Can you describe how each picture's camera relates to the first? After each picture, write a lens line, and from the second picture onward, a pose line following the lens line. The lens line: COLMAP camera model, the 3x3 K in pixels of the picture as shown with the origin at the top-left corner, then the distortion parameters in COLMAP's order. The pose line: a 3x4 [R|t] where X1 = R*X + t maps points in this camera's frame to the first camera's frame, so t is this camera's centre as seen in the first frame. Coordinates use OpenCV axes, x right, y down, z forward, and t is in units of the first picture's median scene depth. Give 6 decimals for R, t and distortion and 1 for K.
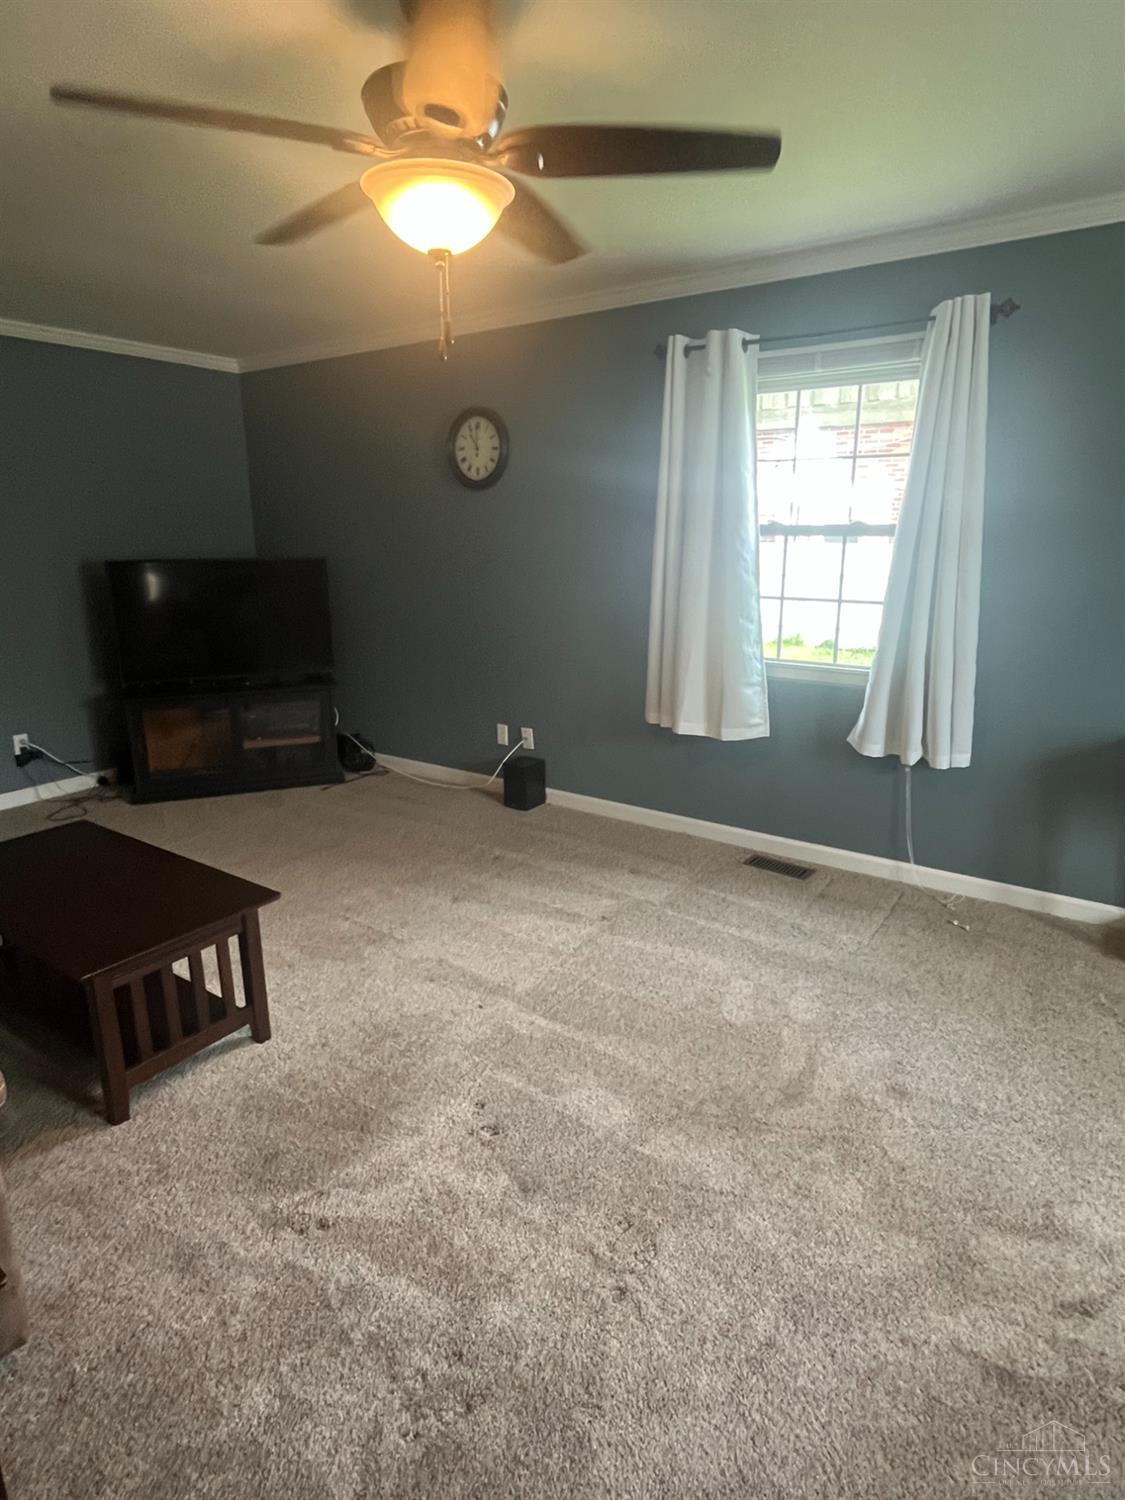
lens RADIAL K [[810.2, 0, 562.5], [0, 810.2, 750.0], [0, 0, 1]] dist [0.028285, -0.000637]
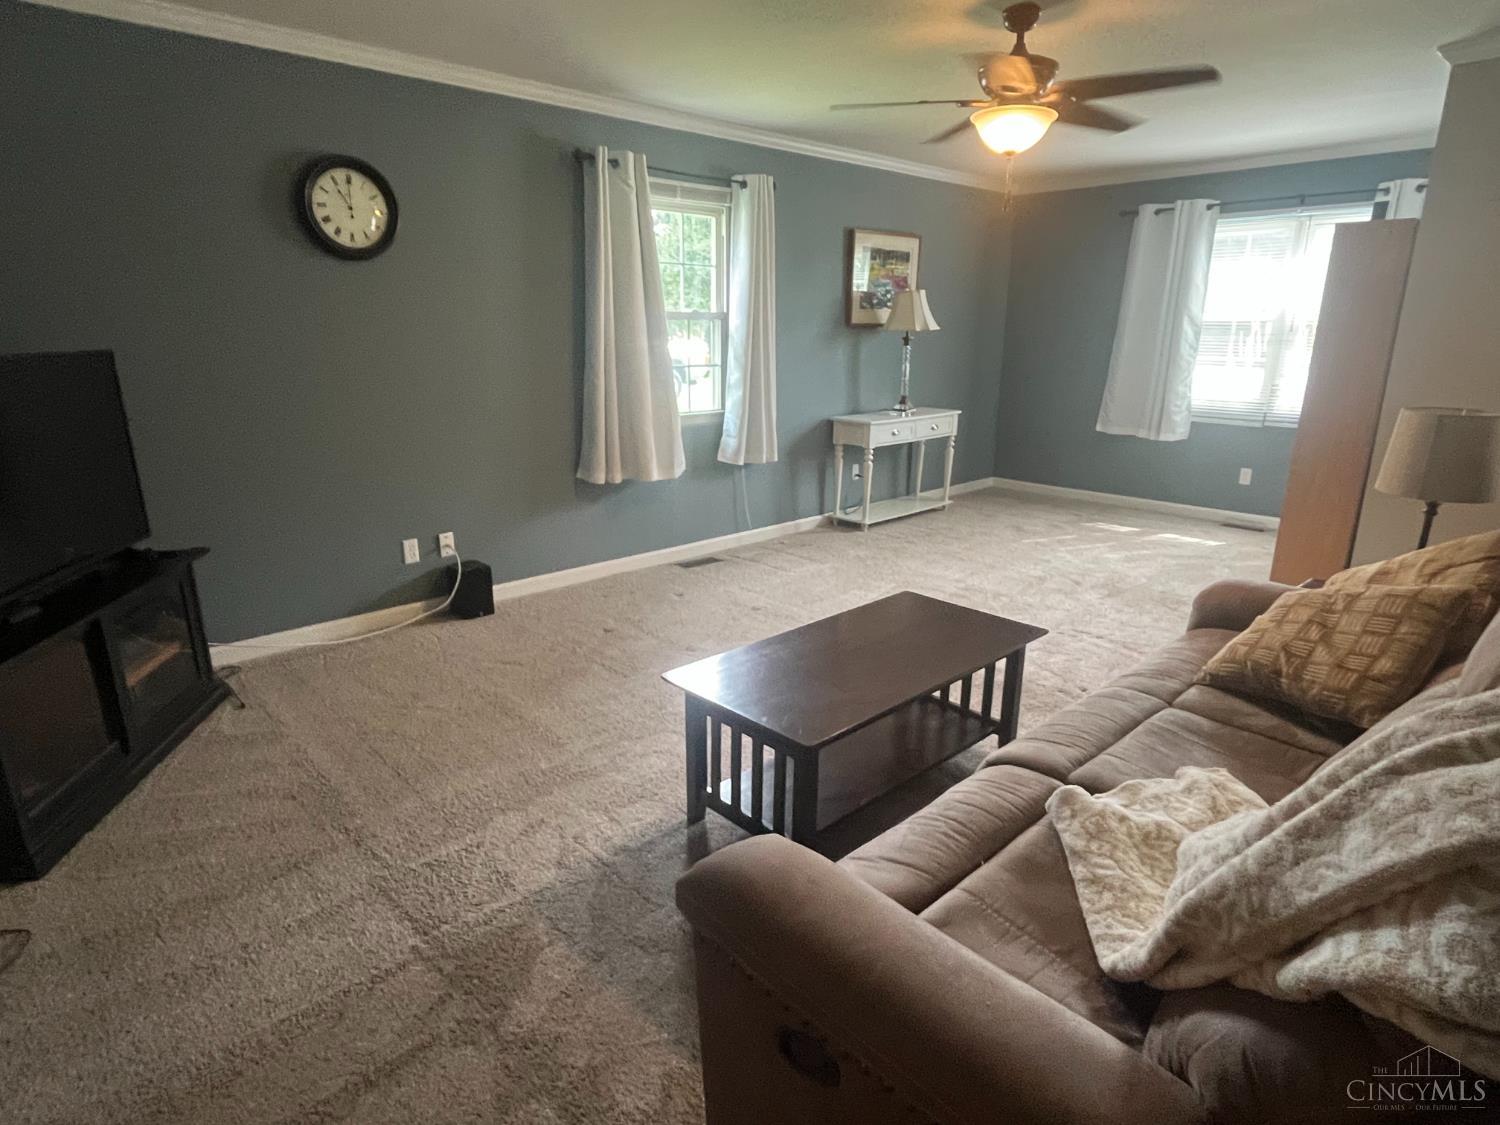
lens RADIAL K [[810.2, 0, 750.0], [0, 810.2, 562.5], [0, 0, 1]] dist [0.028285, -0.000637]
pose [[0.248291, -0.278986, 0.927641, -0.868878], [0.249074, 0.943818, 0.217184, -0.116653], [-0.936116, 0.177127, 0.303830, 0.444507]]
